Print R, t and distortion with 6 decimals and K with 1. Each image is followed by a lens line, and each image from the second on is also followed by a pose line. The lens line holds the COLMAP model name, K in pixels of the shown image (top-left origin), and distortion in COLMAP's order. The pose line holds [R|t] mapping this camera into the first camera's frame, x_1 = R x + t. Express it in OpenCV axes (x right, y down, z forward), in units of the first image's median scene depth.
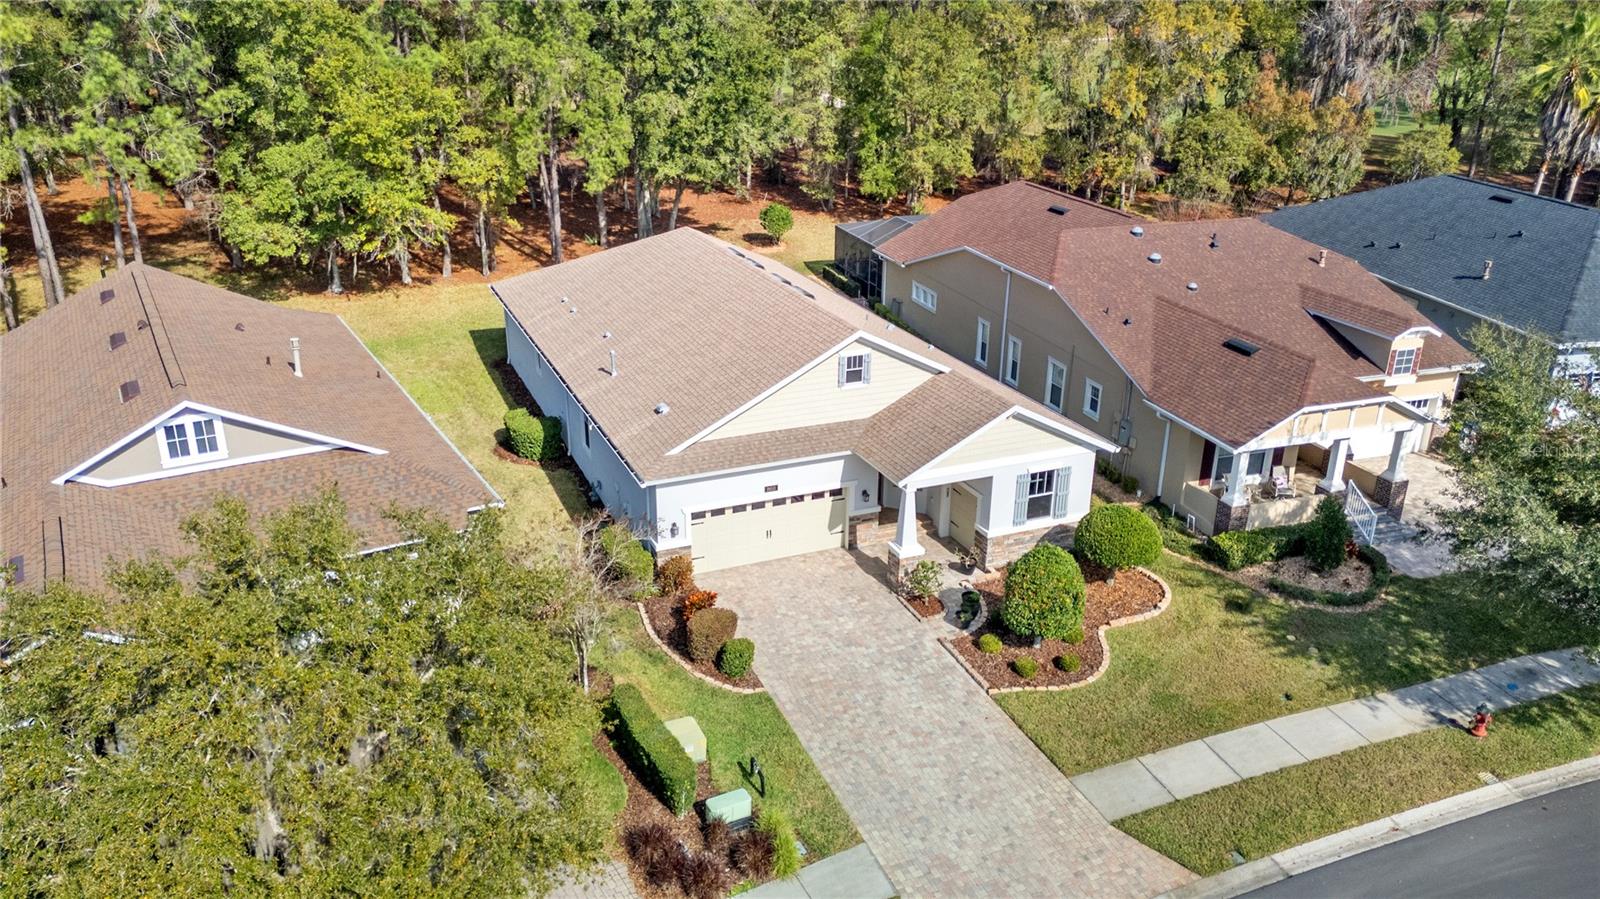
lens RADIAL K [[1178.9, 0, 799.7], [0, 1178.9, 451.1], [0, 0, 1]] dist [0.057065, 0.002516]
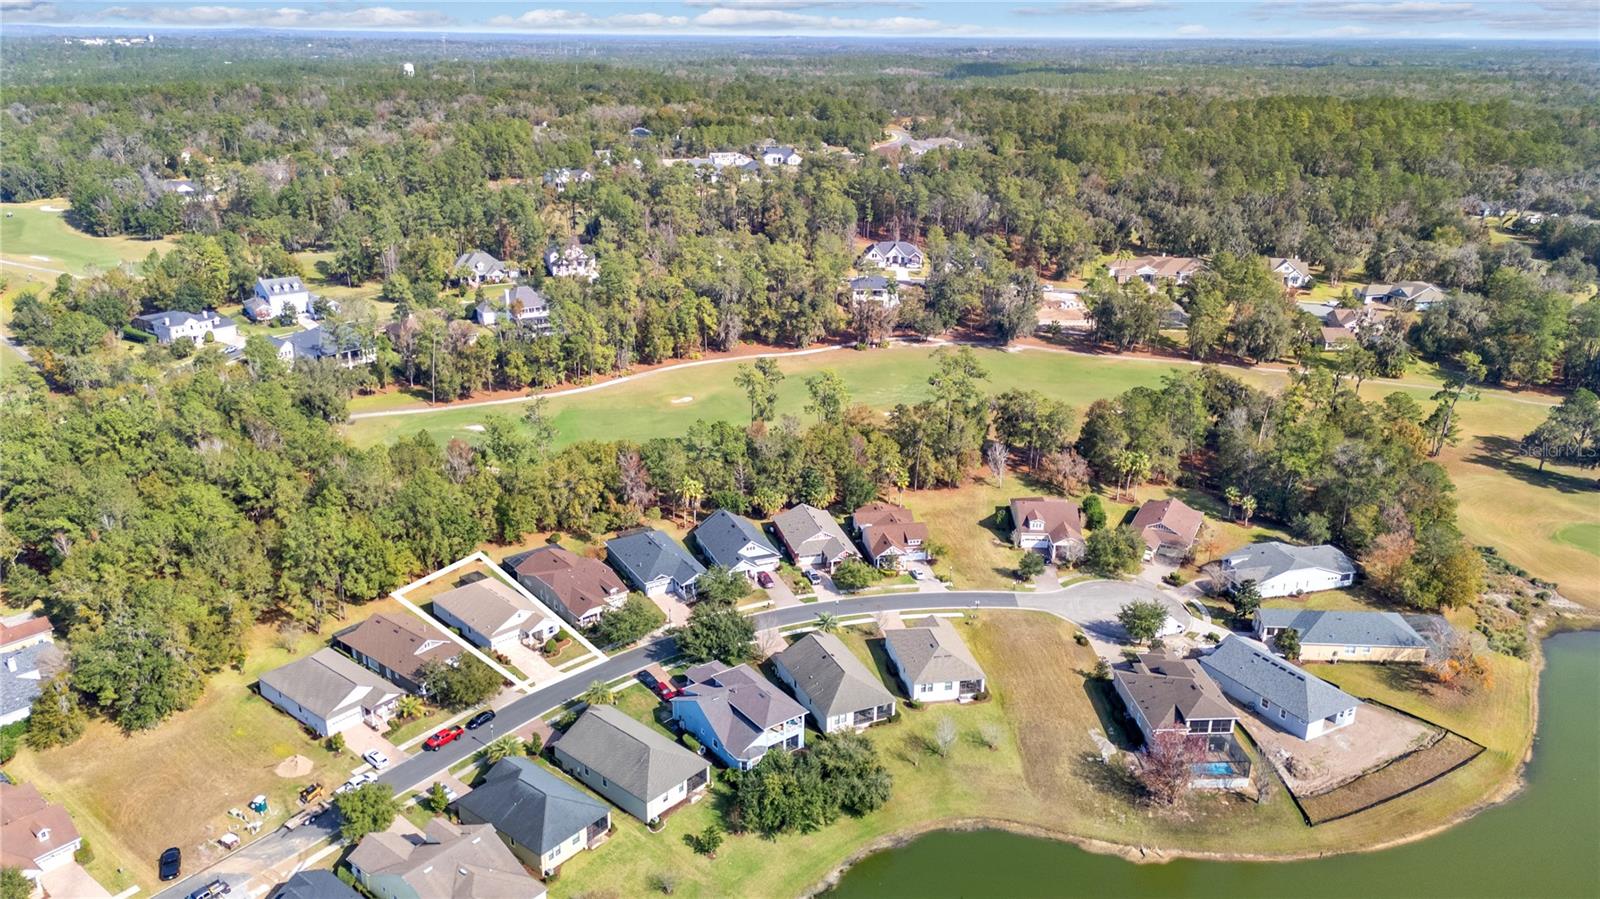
lens RADIAL K [[1178.9, 0, 799.3], [0, 1178.9, 449.6], [0, 0, 1]] dist [0.057065, 0.002516]
pose [[0.939173, -0.119212, 0.322090, -0.503408], [0.131432, 0.991190, -0.016379, -0.676154], [-0.317300, 0.057715, 0.946567, -5.788264]]
